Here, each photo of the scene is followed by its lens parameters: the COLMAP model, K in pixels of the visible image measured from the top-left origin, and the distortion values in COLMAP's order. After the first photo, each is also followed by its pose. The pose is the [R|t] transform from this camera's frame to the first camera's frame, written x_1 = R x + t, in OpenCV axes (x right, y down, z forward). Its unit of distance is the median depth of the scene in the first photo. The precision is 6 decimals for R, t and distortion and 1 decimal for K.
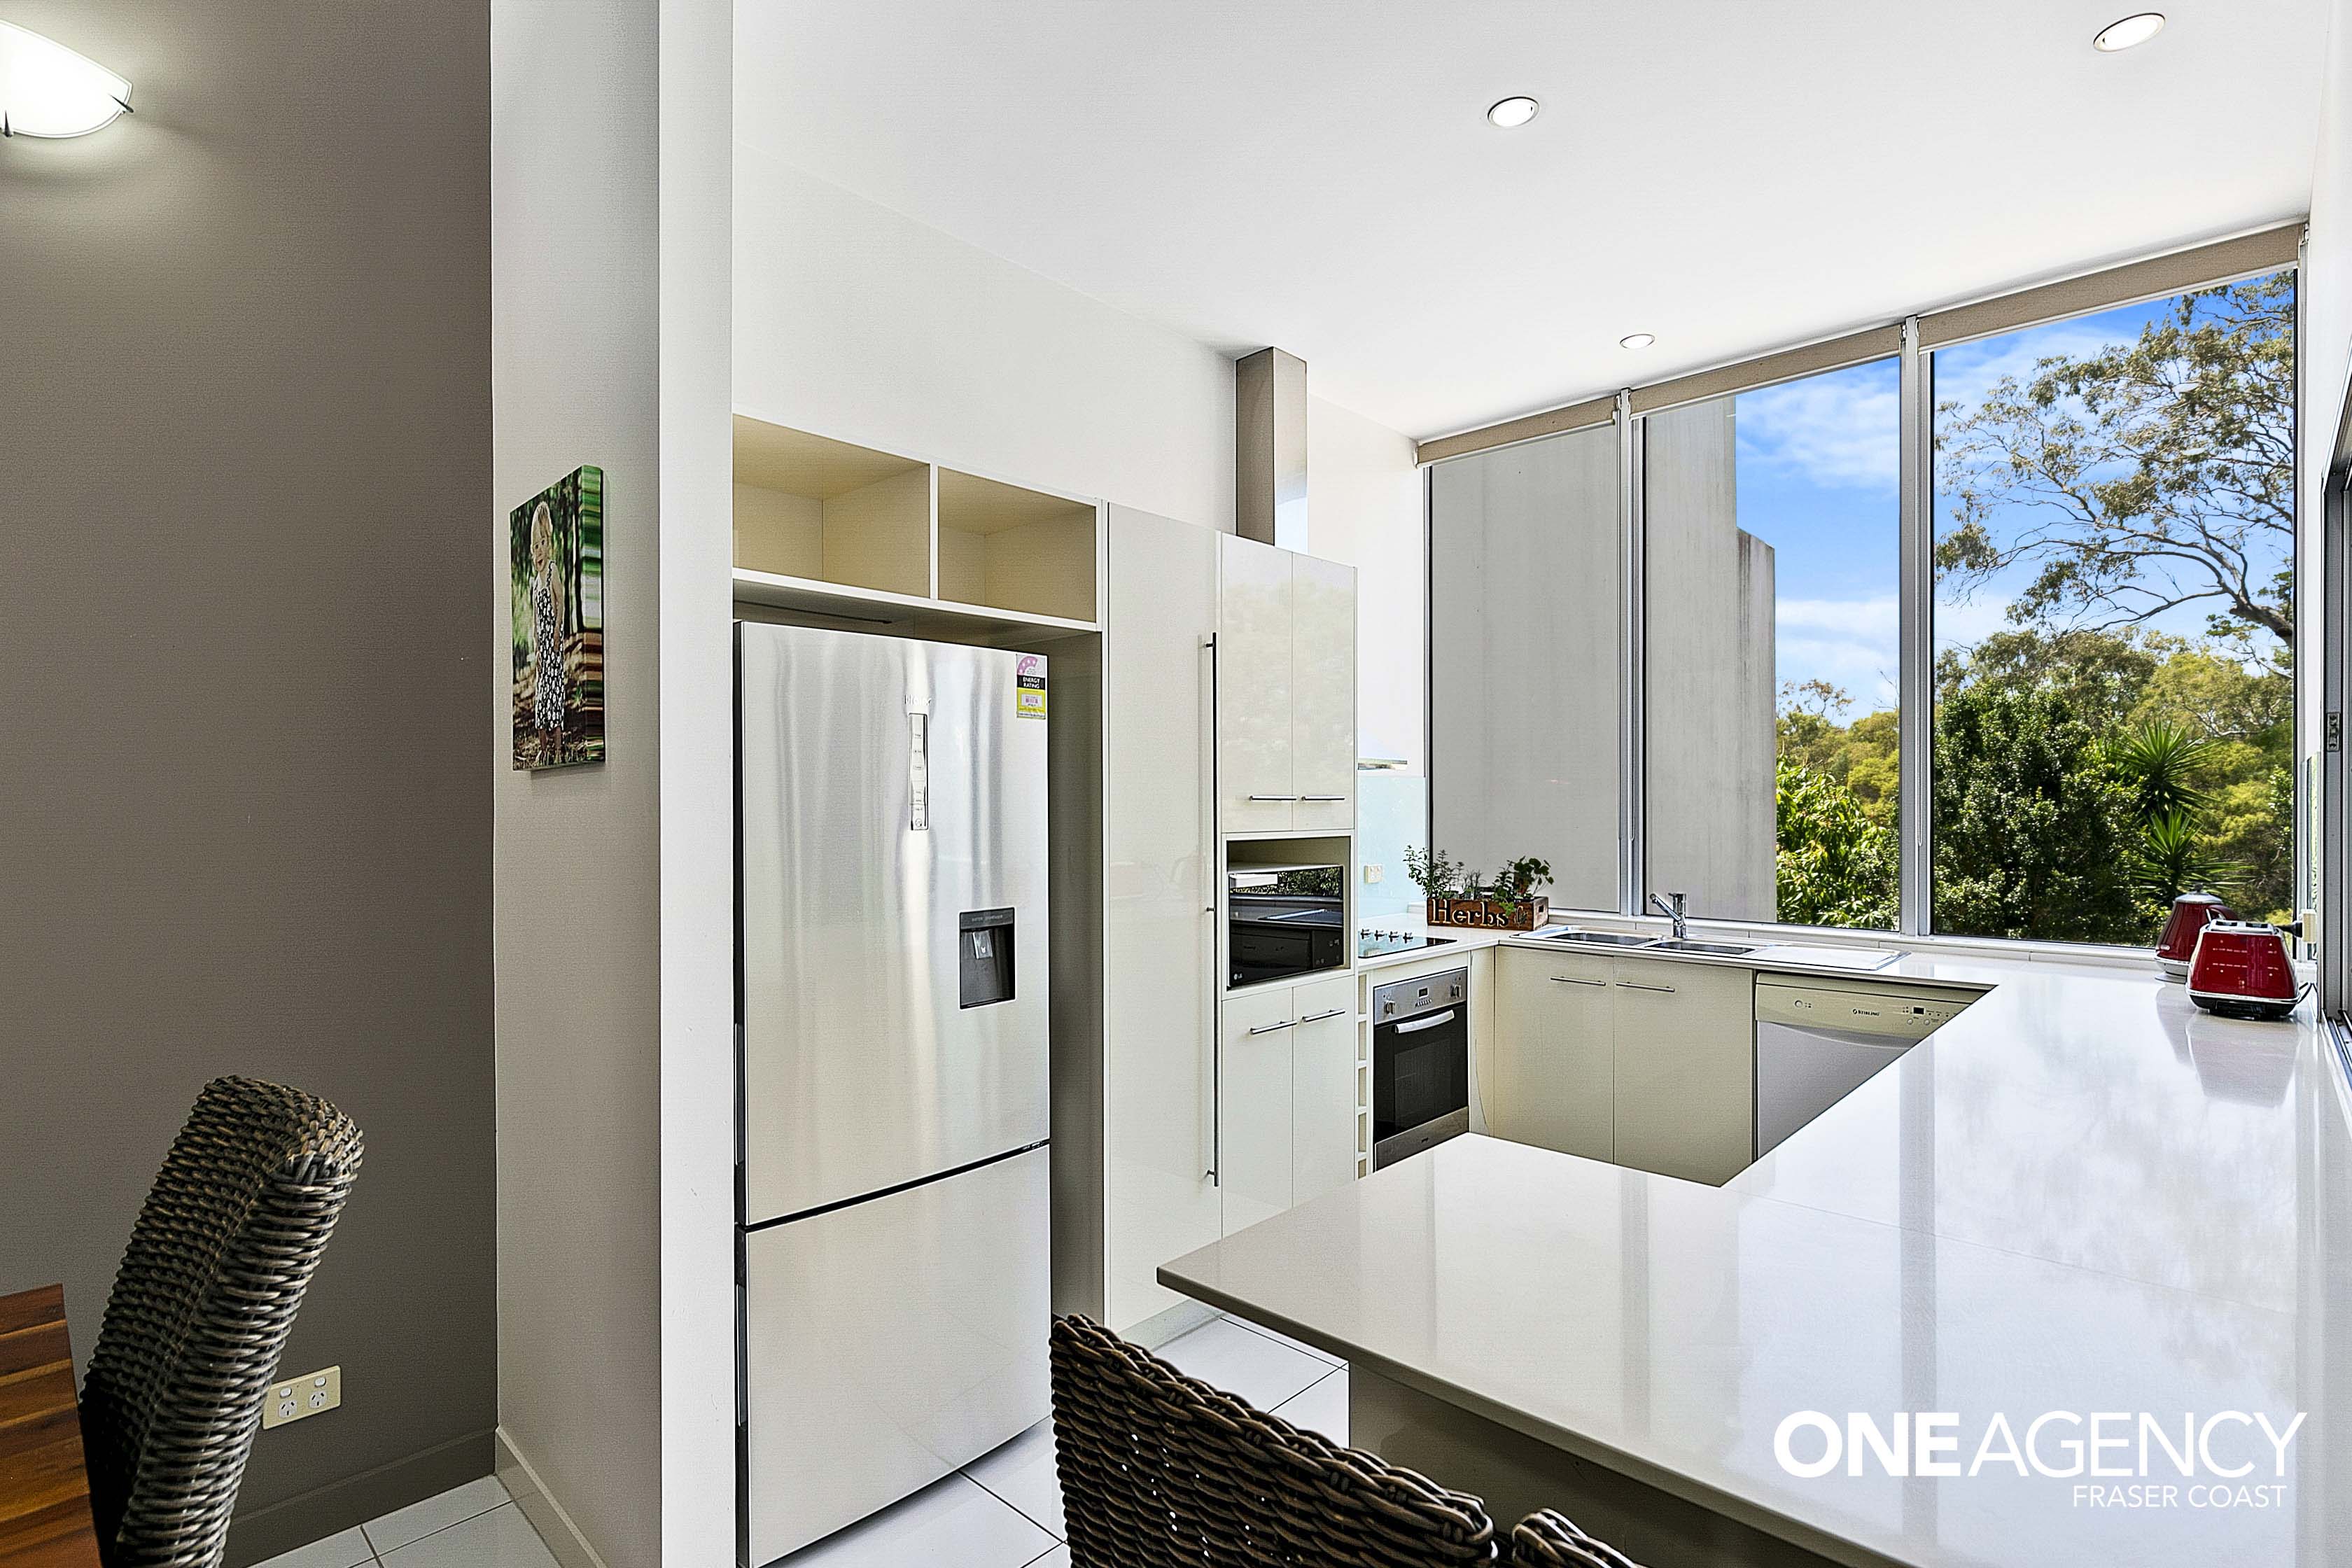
lens RADIAL K [[1123.9, 0, 1170.2], [0, 1123.9, 804.5], [0, 0, 1]] dist [0.000153, -0.000831]
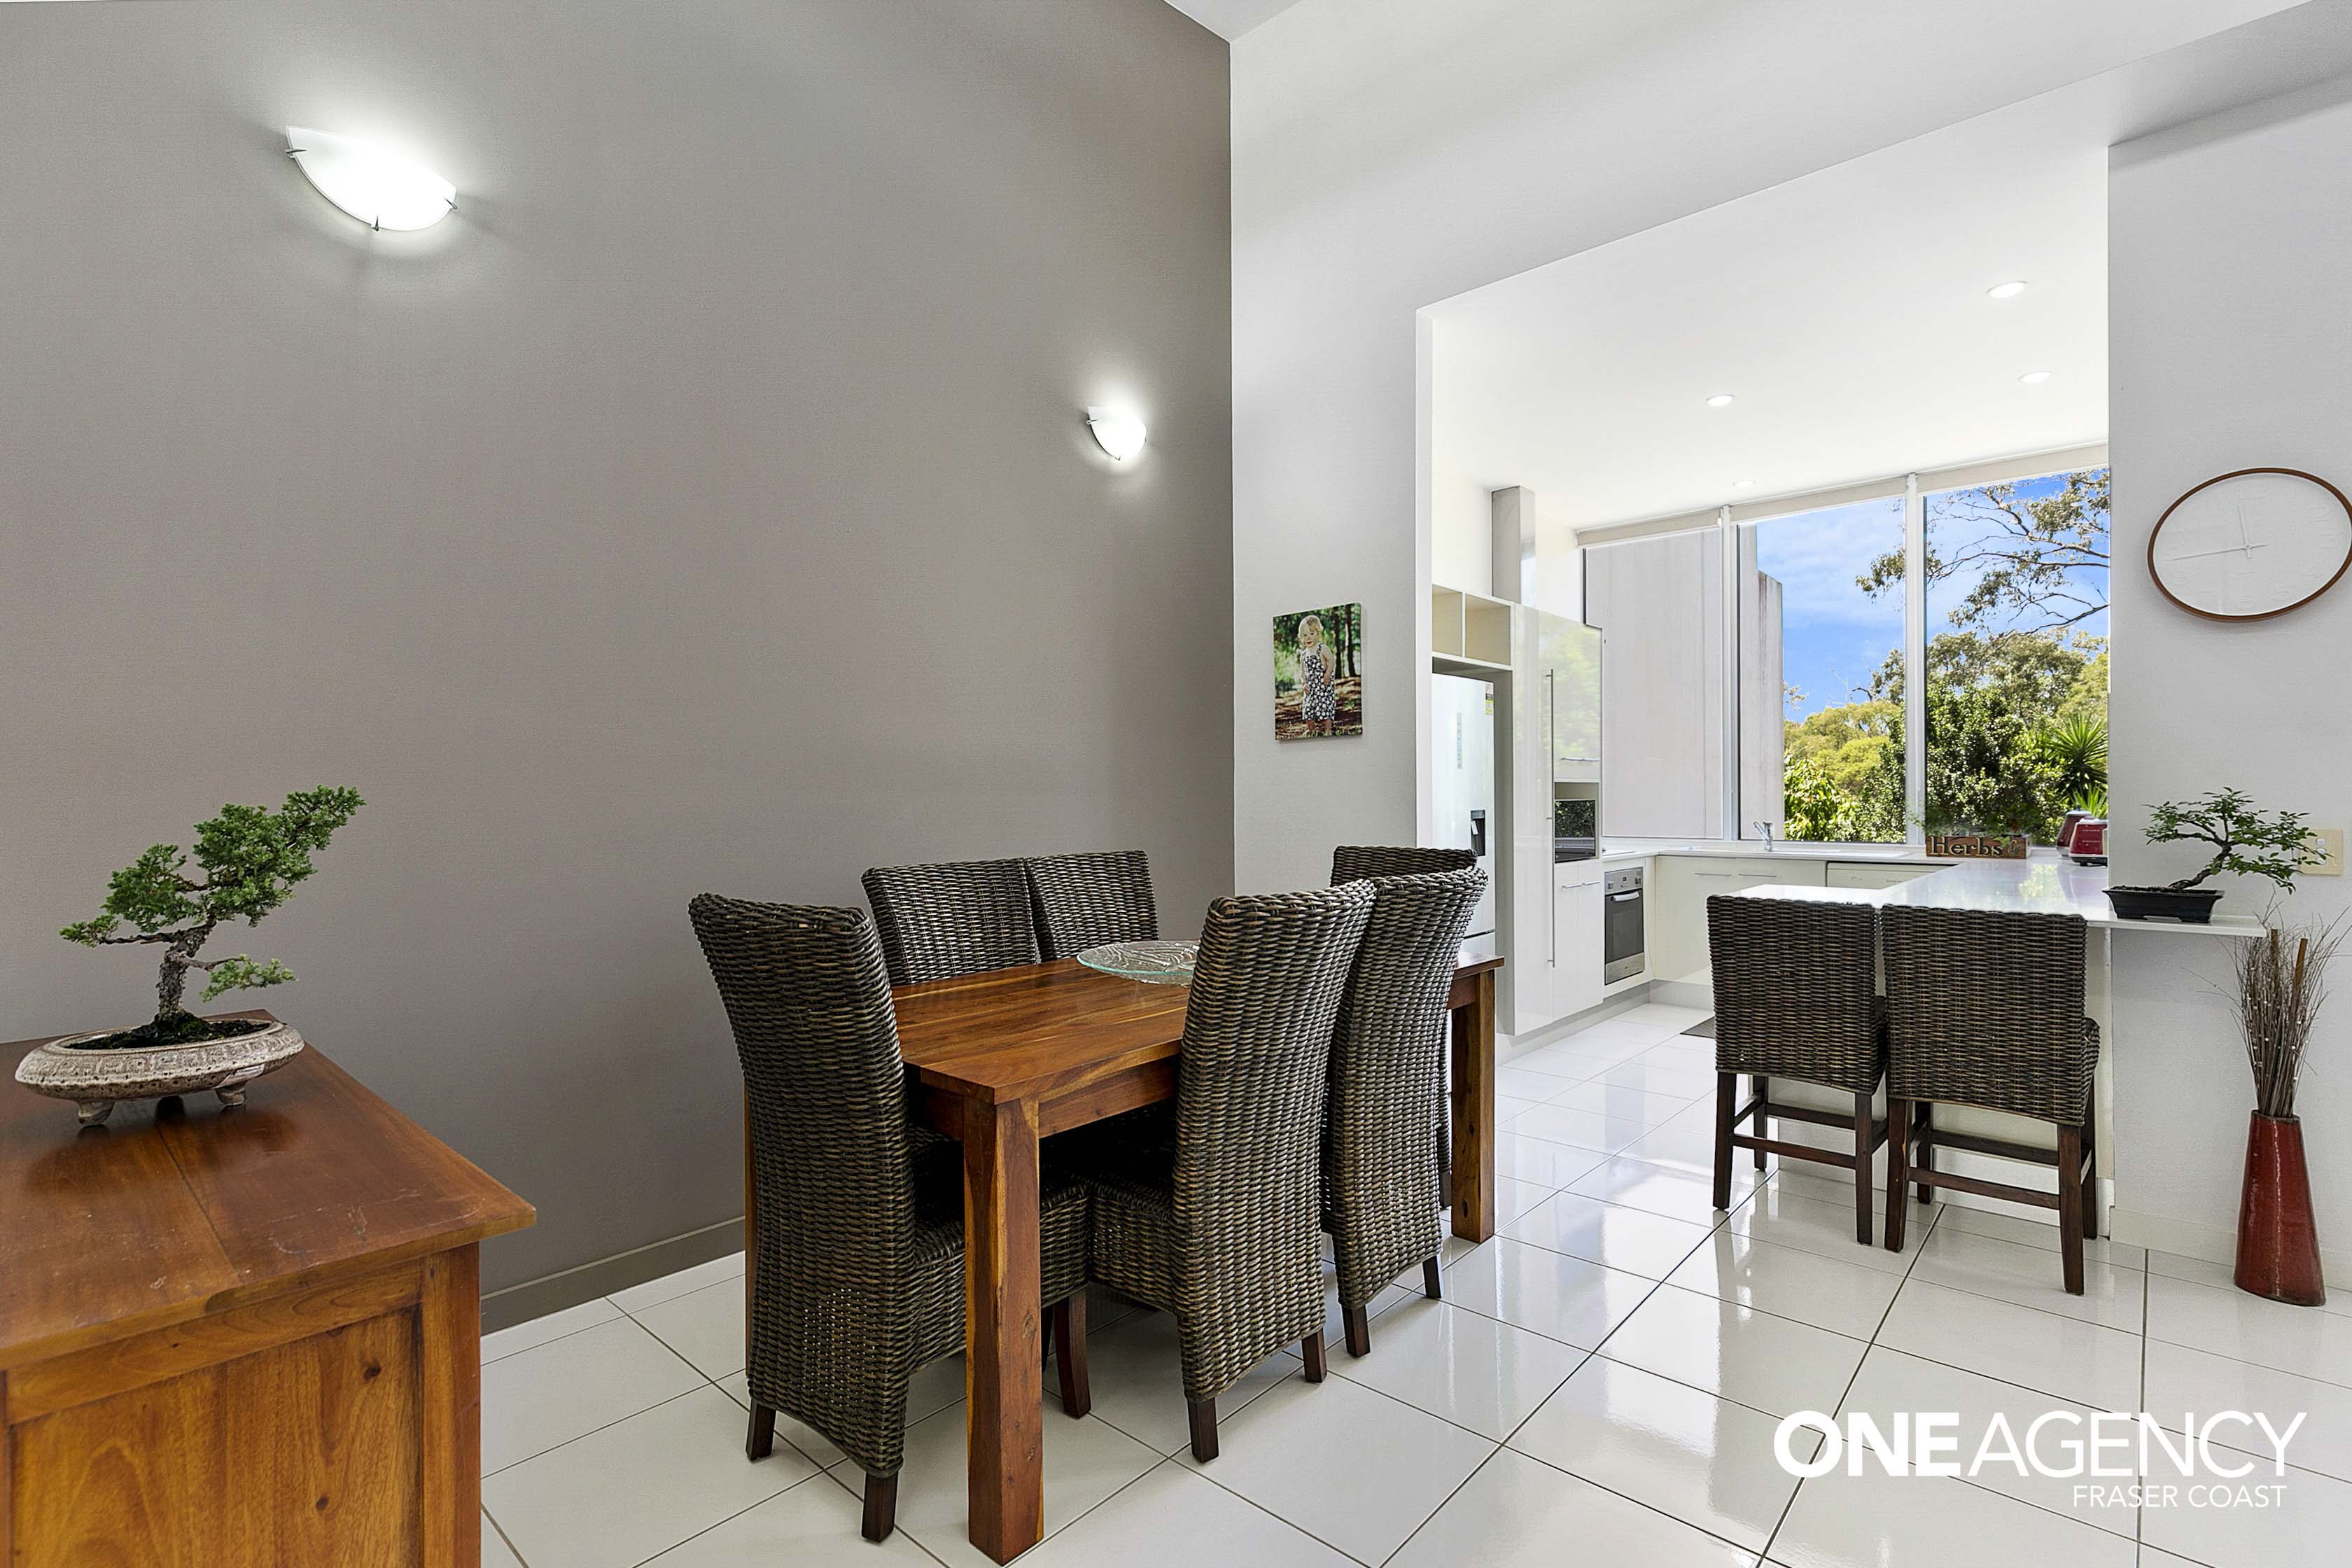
lens RADIAL K [[1090.2, 0, 1183.9], [0, 1090.2, 794.6], [0, 0, 1]] dist [0.013955, -0.000207]
pose [[0.999468, -0.004221, 0.032339, -0.130287], [0.004335, 0.999985, -0.003438, 0.012280], [-0.032324, 0.003577, 0.999471, -0.162492]]
